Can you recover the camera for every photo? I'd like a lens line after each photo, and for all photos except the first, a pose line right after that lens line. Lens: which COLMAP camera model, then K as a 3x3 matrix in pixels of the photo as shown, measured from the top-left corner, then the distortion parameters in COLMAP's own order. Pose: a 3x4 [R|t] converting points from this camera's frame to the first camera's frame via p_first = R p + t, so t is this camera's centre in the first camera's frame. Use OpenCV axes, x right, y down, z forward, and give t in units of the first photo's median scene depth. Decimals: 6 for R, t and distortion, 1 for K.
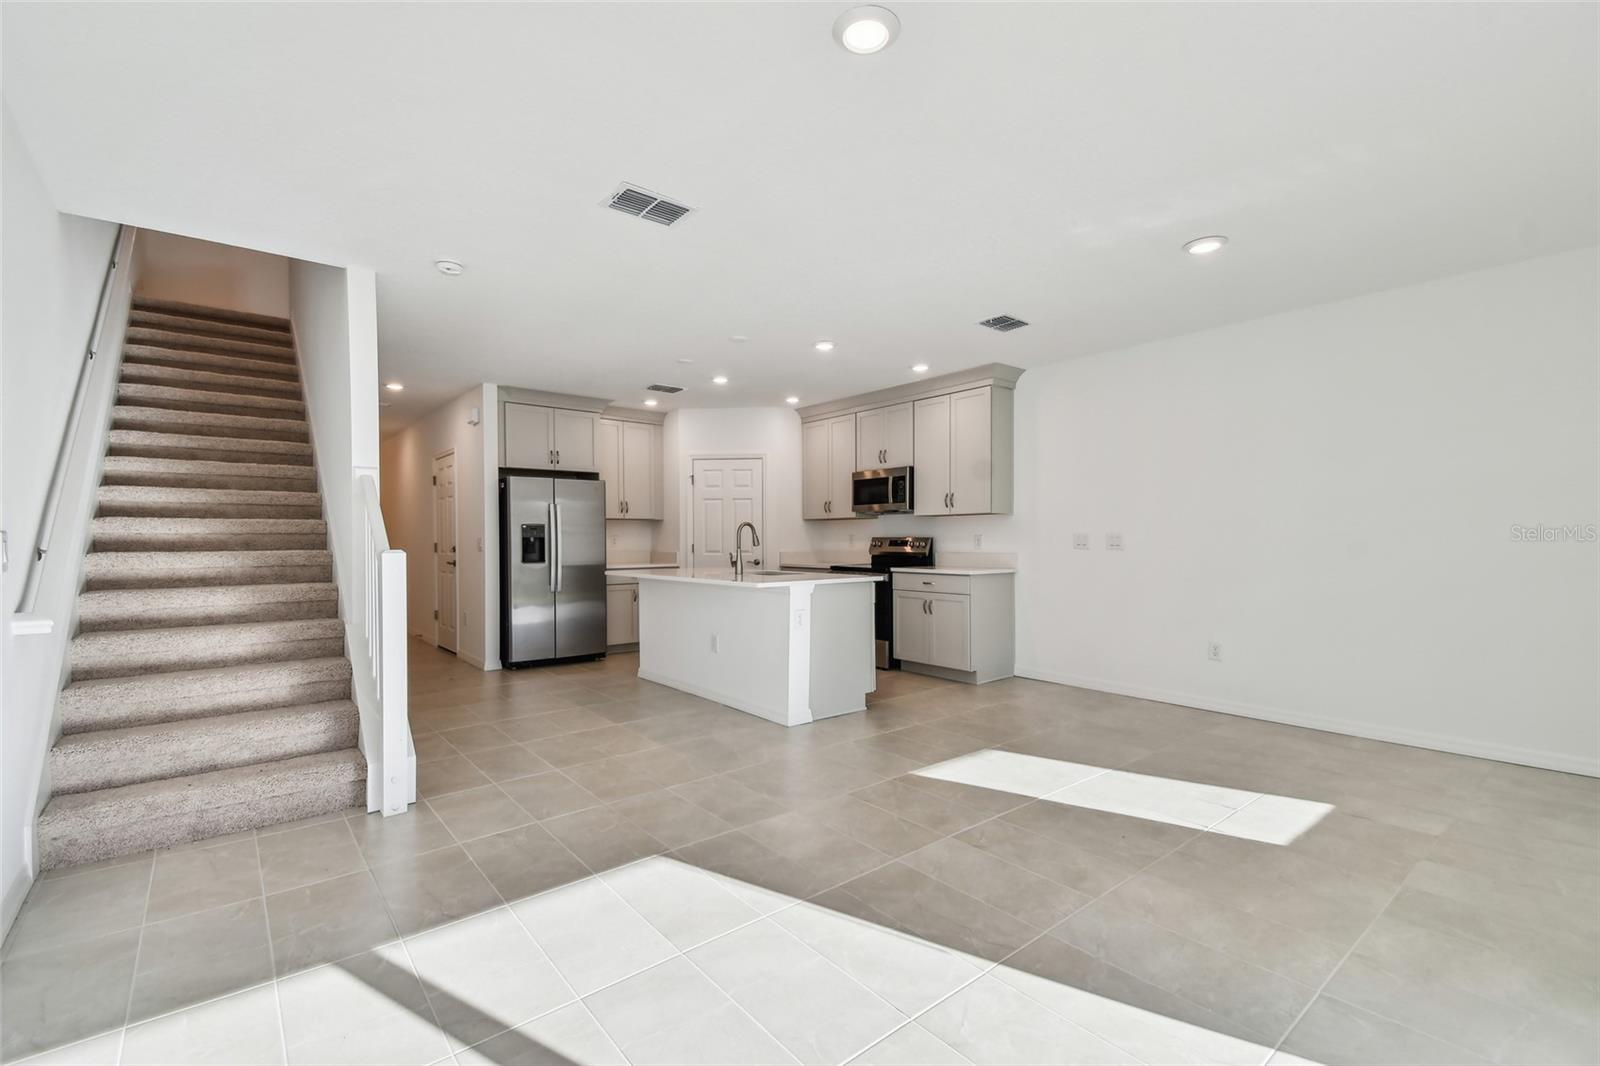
lens RADIAL K [[698.8, 0, 794.2], [0, 698.8, 543.4], [0, 0, 1]] dist [0.047458, -0.026291]
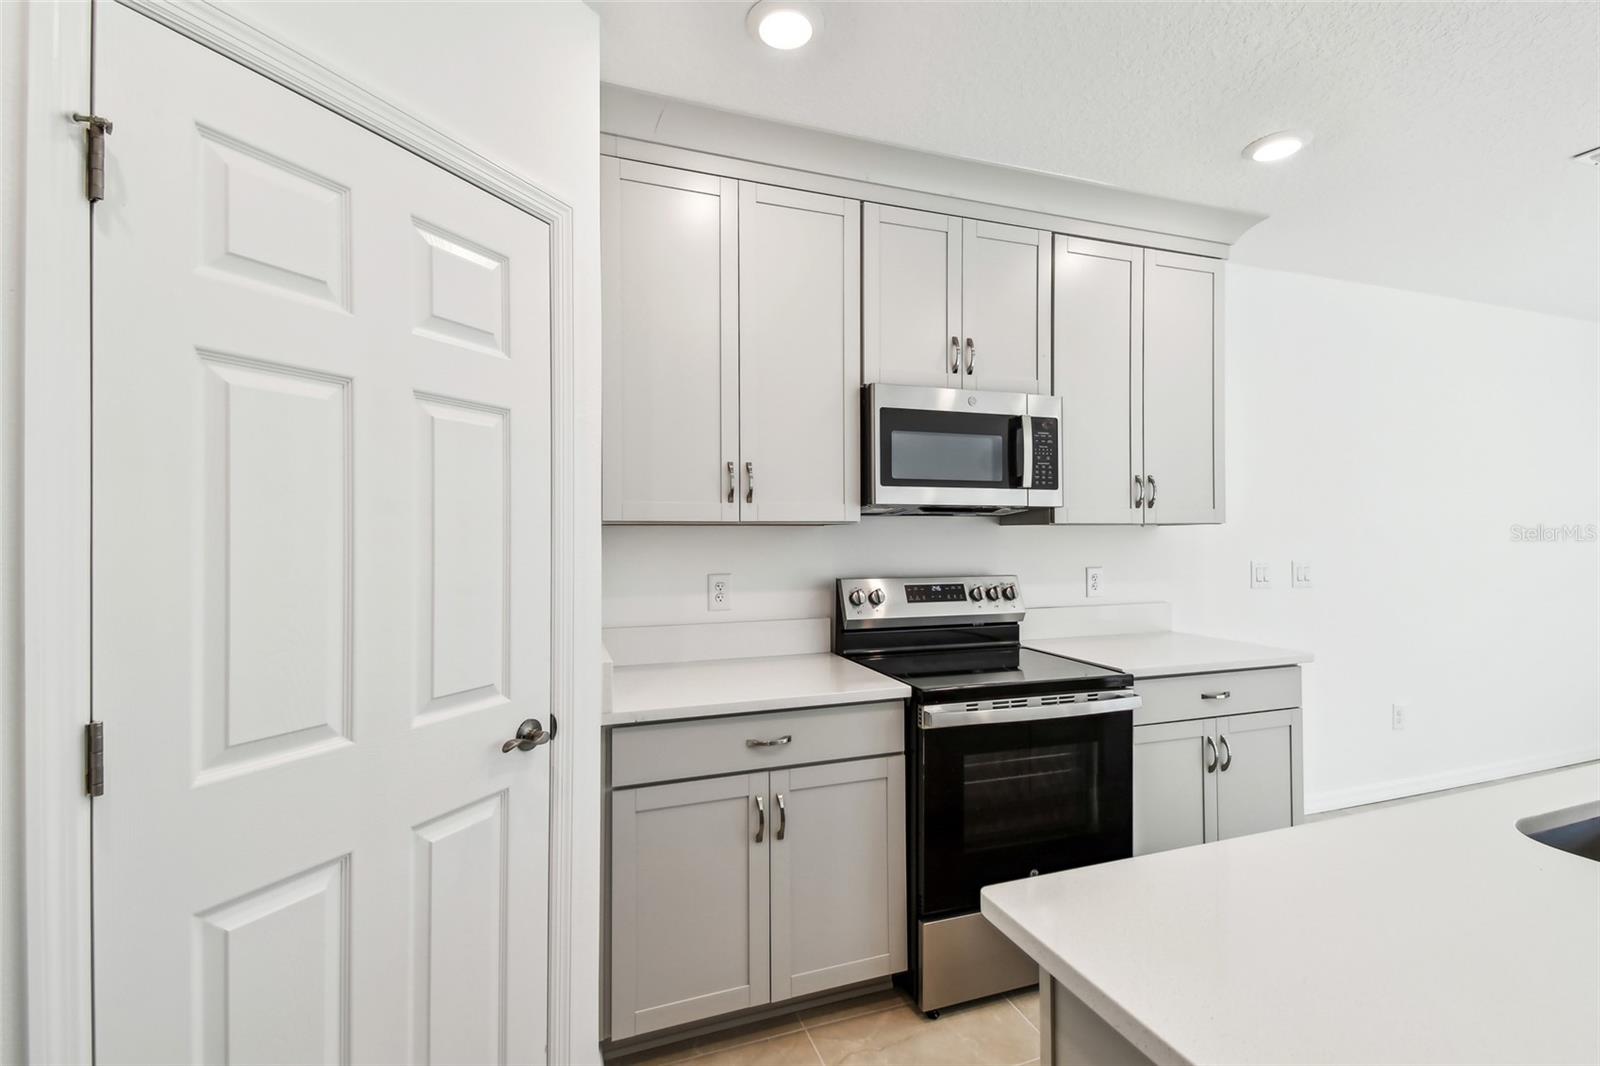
lens RADIAL K [[698.8, 0, 794.2], [0, 698.8, 543.4], [0, 0, 1]] dist [0.047458, -0.026291]
pose [[0.339142, -0.010588, 0.940676, -0.250543], [0.009376, 0.999925, 0.007874, -0.032788], [-0.940689, 0.006150, 0.339216, 0.992368]]
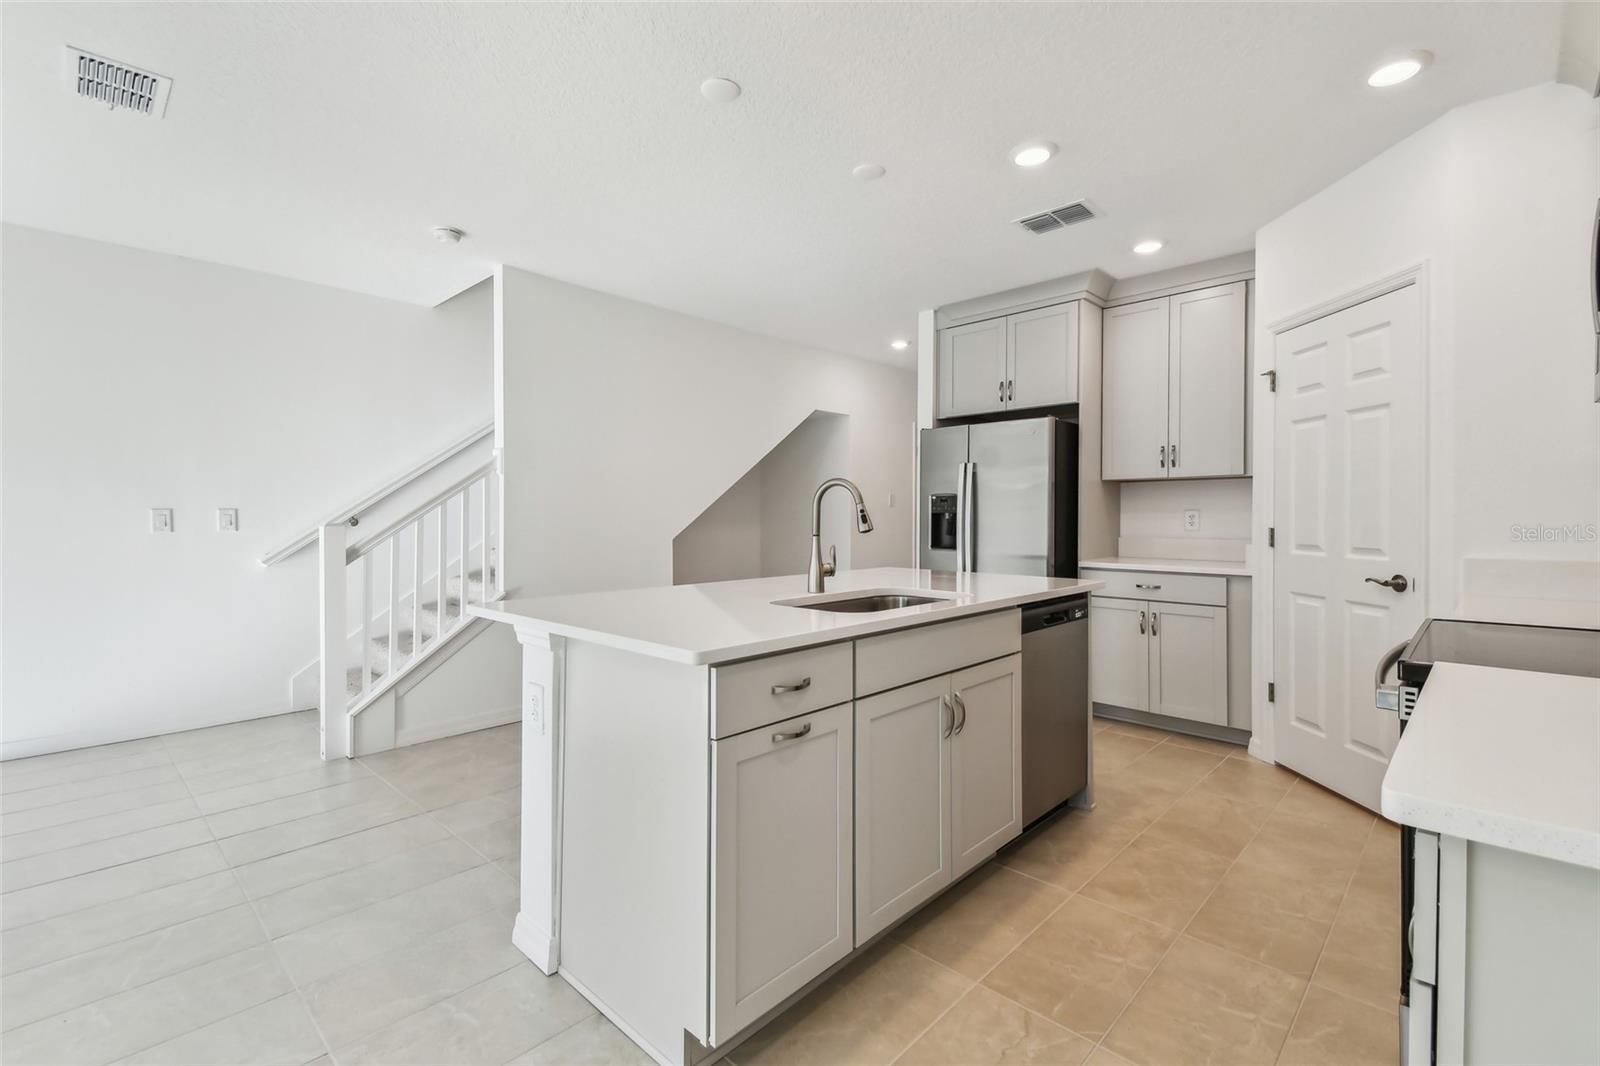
lens RADIAL K [[709.2, 0, 798.9], [0, 709.2, 517.6], [0, 0, 1]] dist [0.047037, -0.024284]
pose [[0.126851, 0.005846, -0.991905, 0.308877], [-0.007498, 0.999960, 0.004935, -0.006273], [0.991893, 0.006811, 0.126890, 0.755541]]
